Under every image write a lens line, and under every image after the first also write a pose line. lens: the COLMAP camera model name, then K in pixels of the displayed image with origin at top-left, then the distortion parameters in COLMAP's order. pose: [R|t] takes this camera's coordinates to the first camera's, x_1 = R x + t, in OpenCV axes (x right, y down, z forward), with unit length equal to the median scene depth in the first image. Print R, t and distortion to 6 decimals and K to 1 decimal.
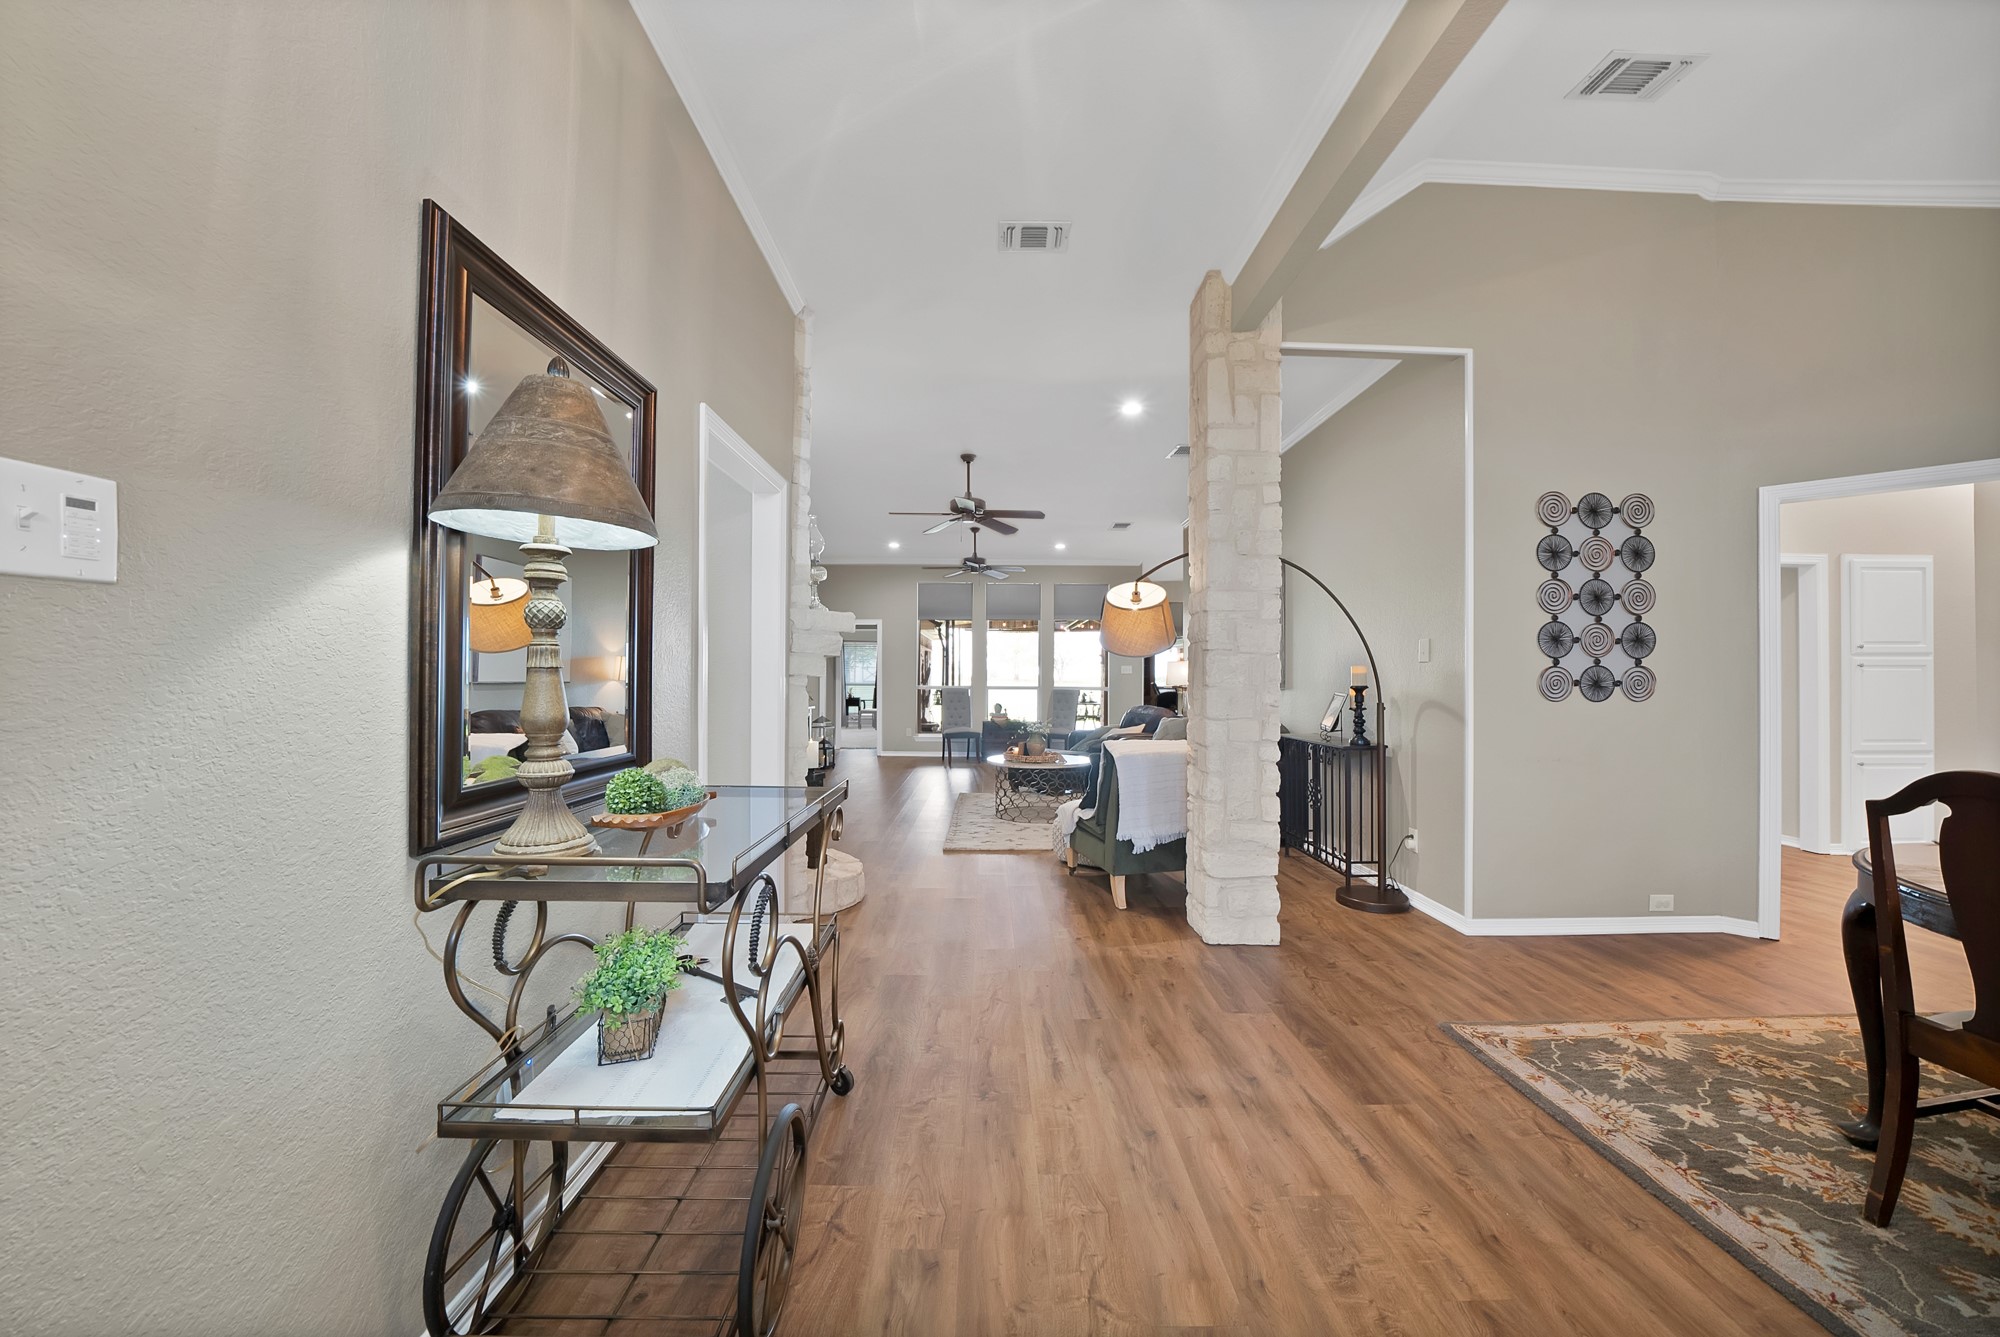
lens RADIAL K [[721.0, 0, 1000.5], [0, 721.0, 670.5], [0, 0, 1]] dist [-0.021658, 0.001323]
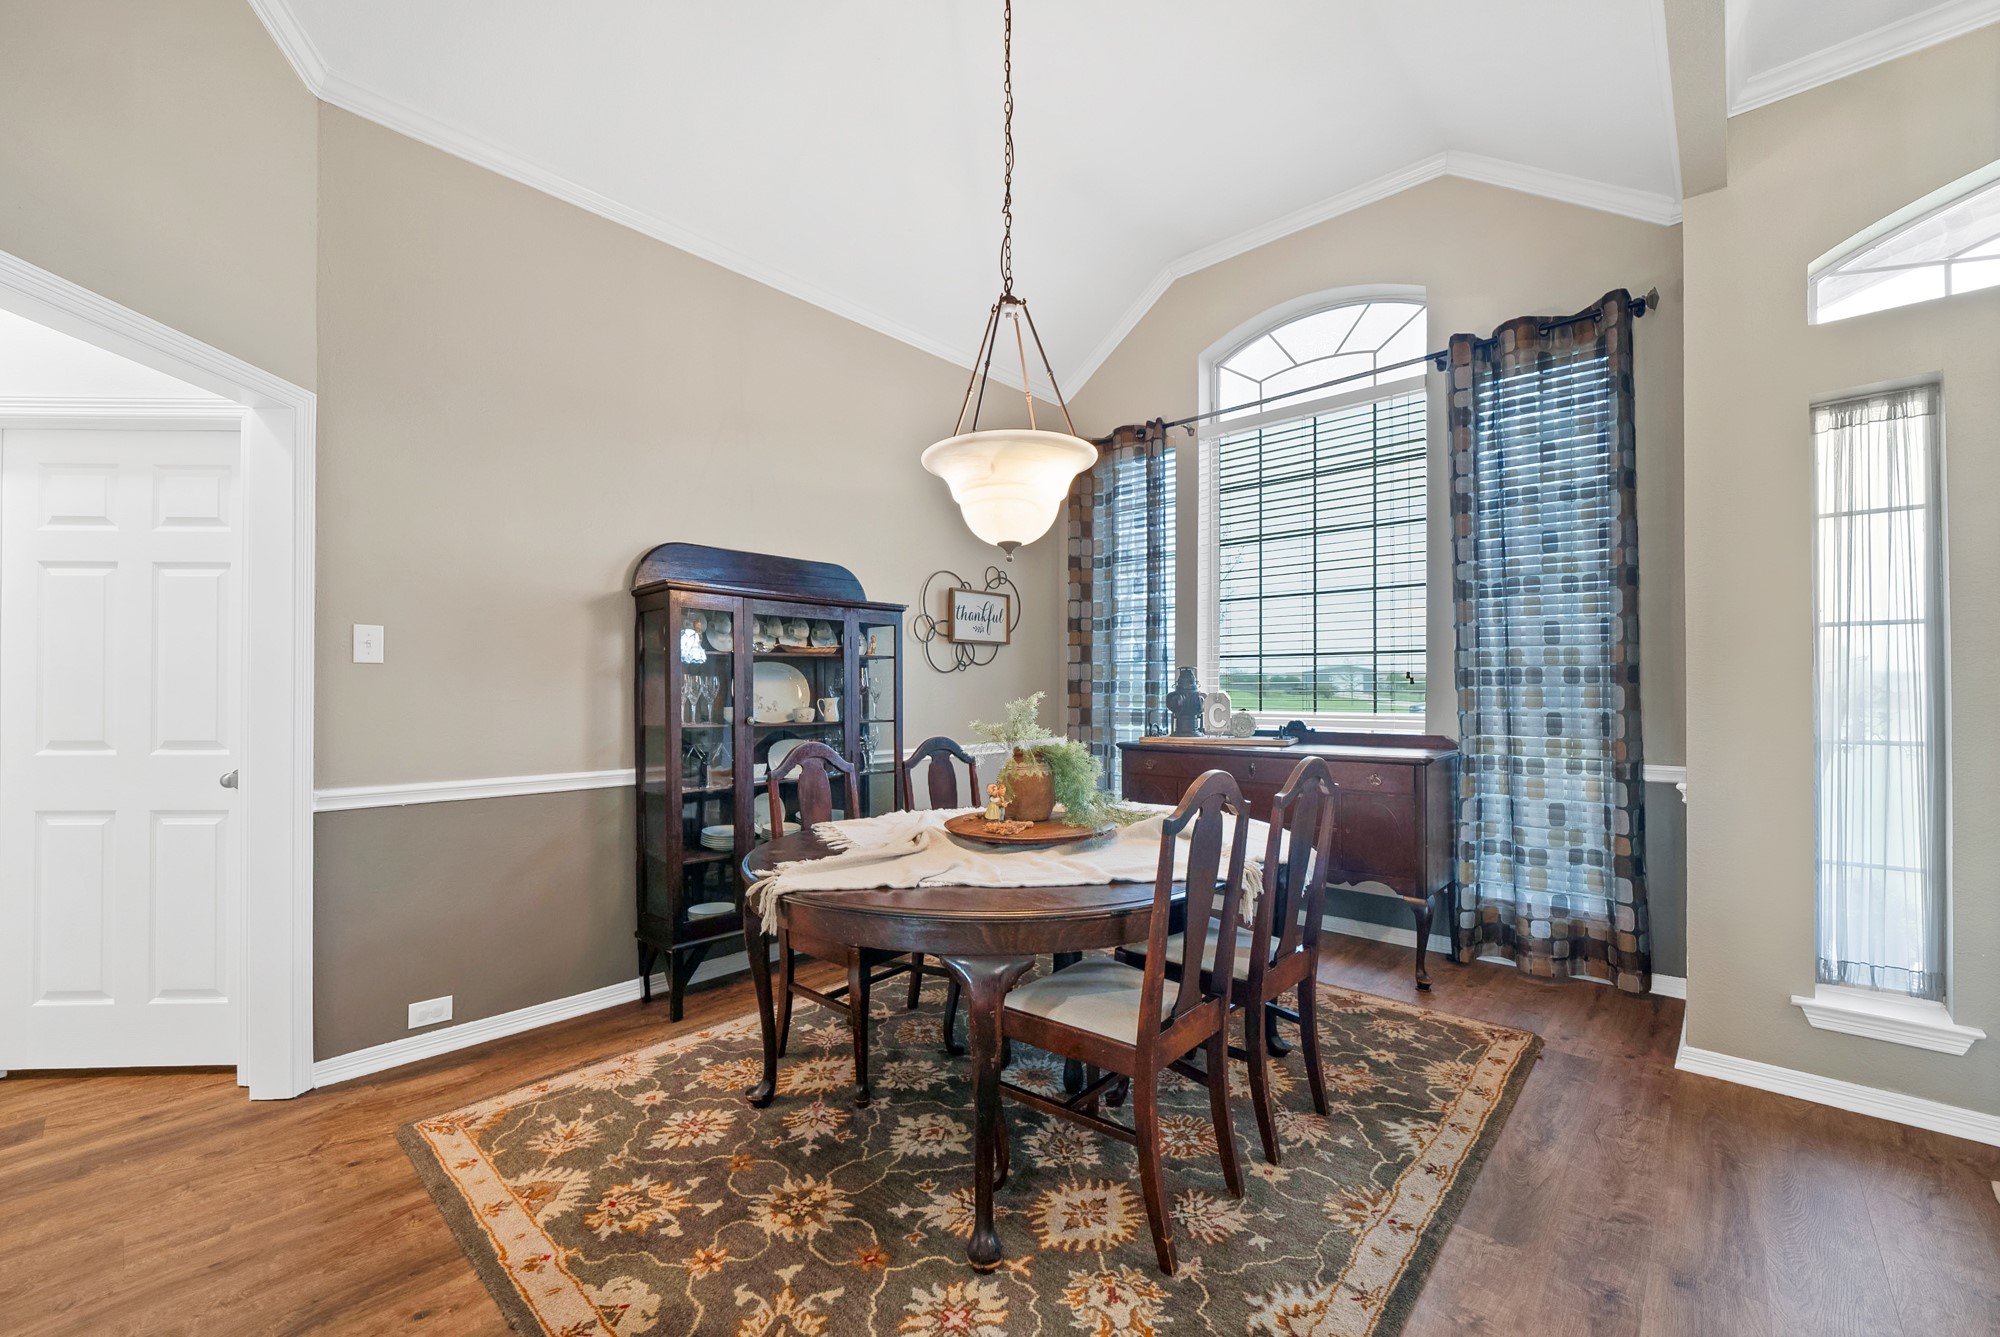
lens RADIAL K [[796.8, 0, 1002.4], [0, 796.8, 680.8], [0, 0, 1]] dist [-0.001548, -0.000078]
pose [[-0.728594, -0.004031, 0.684934, 0.338140], [-0.015078, 0.999835, -0.010155, 0.000816], [-0.684780, -0.017726, -0.728534, 0.972475]]
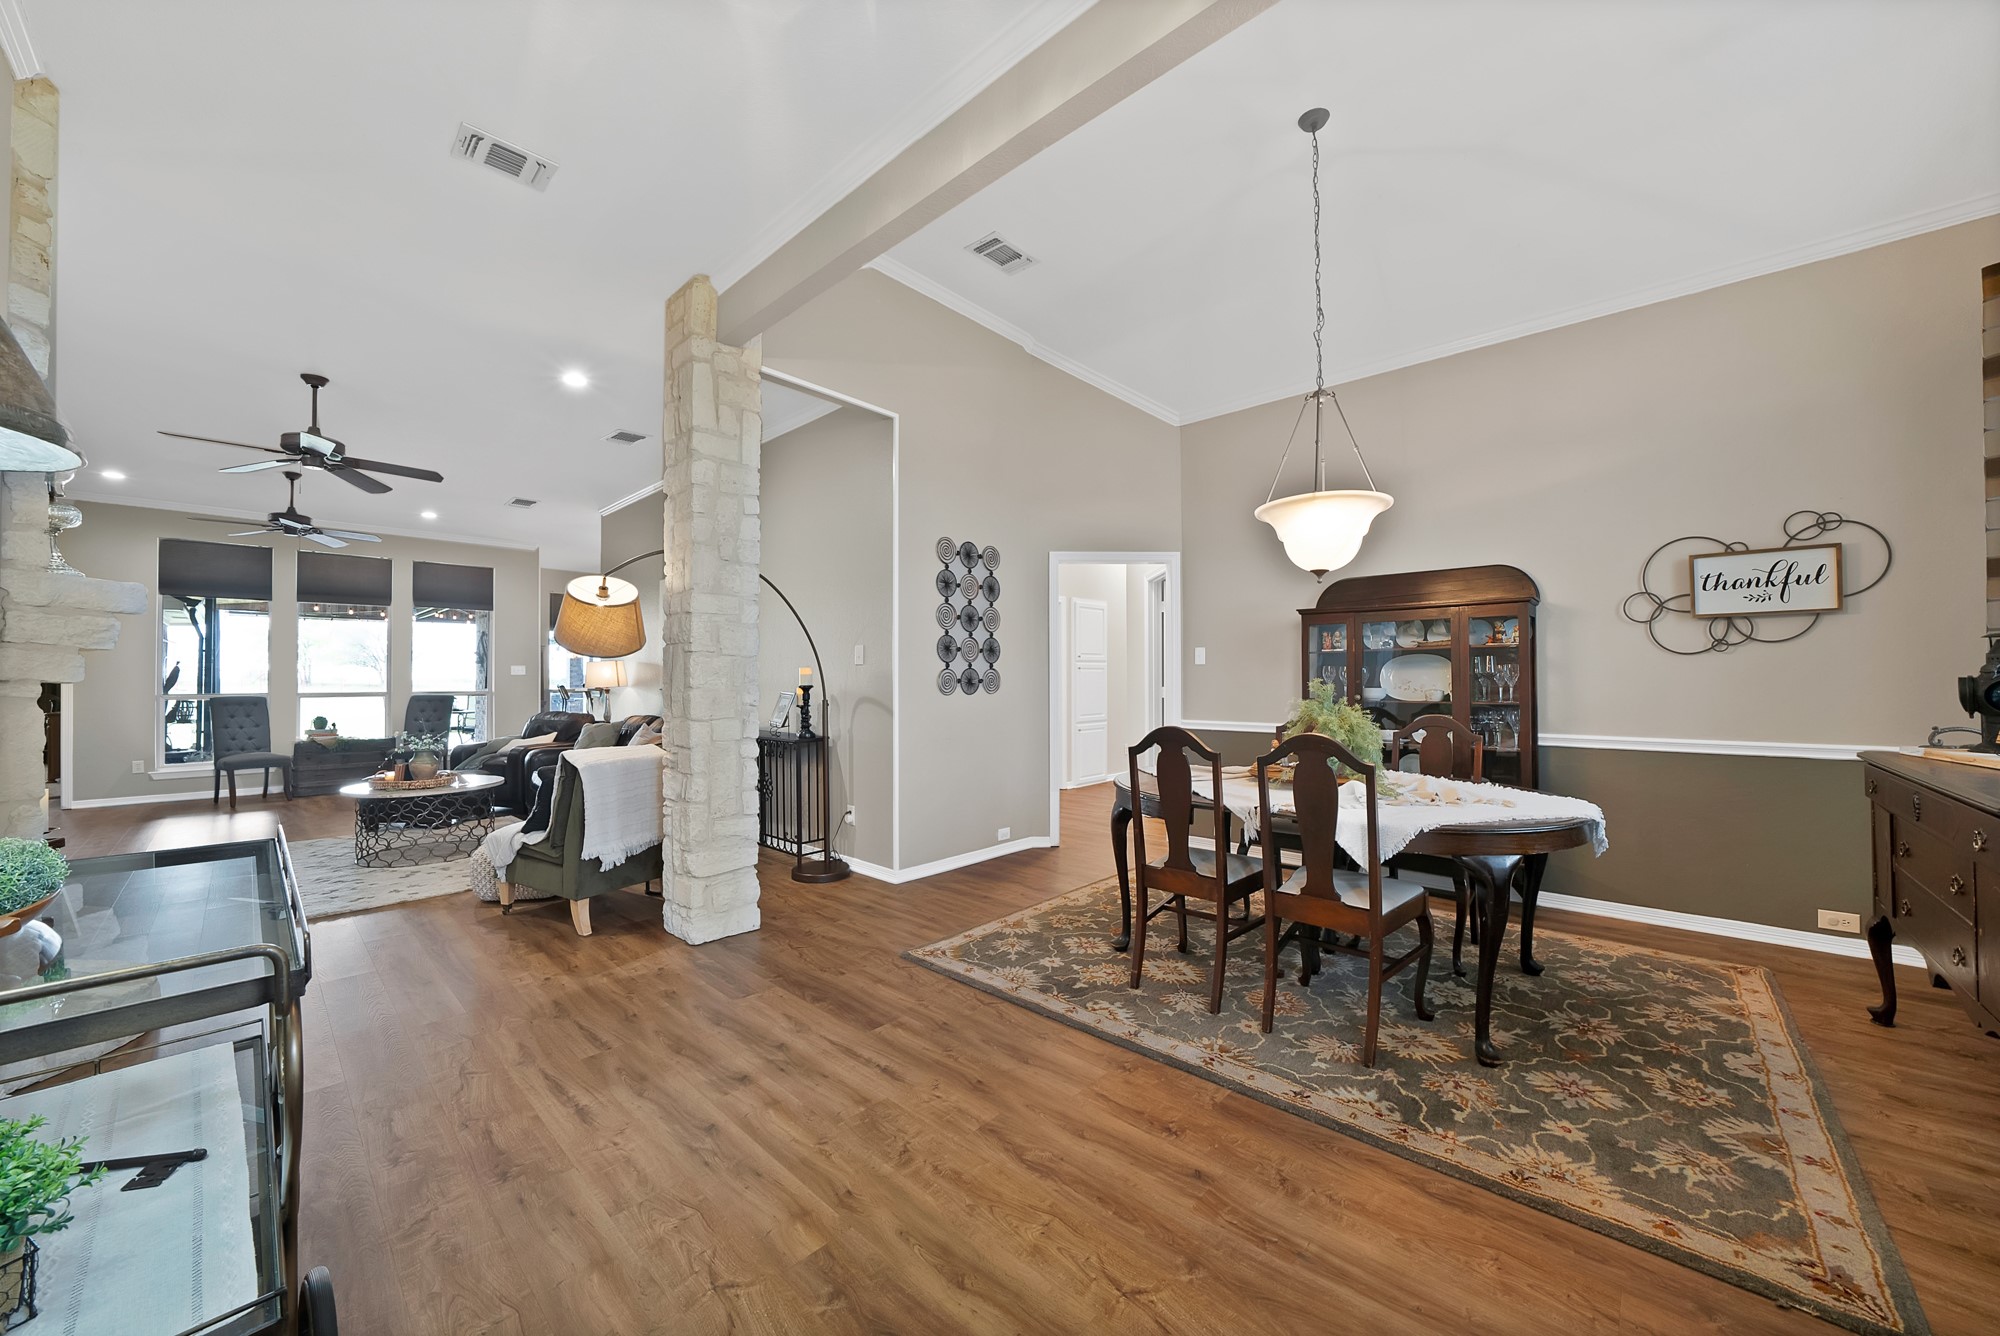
lens RADIAL K [[721.0, 0, 1007.0], [0, 721.0, 670.4], [0, 0, 1]] dist [-0.021658, 0.001323]
pose [[0.683236, 0.000931, 0.730197, -0.139237], [-0.000564, 1.000000, -0.000747, -0.001809], [-0.730198, 0.000098, 0.683236, -0.001732]]
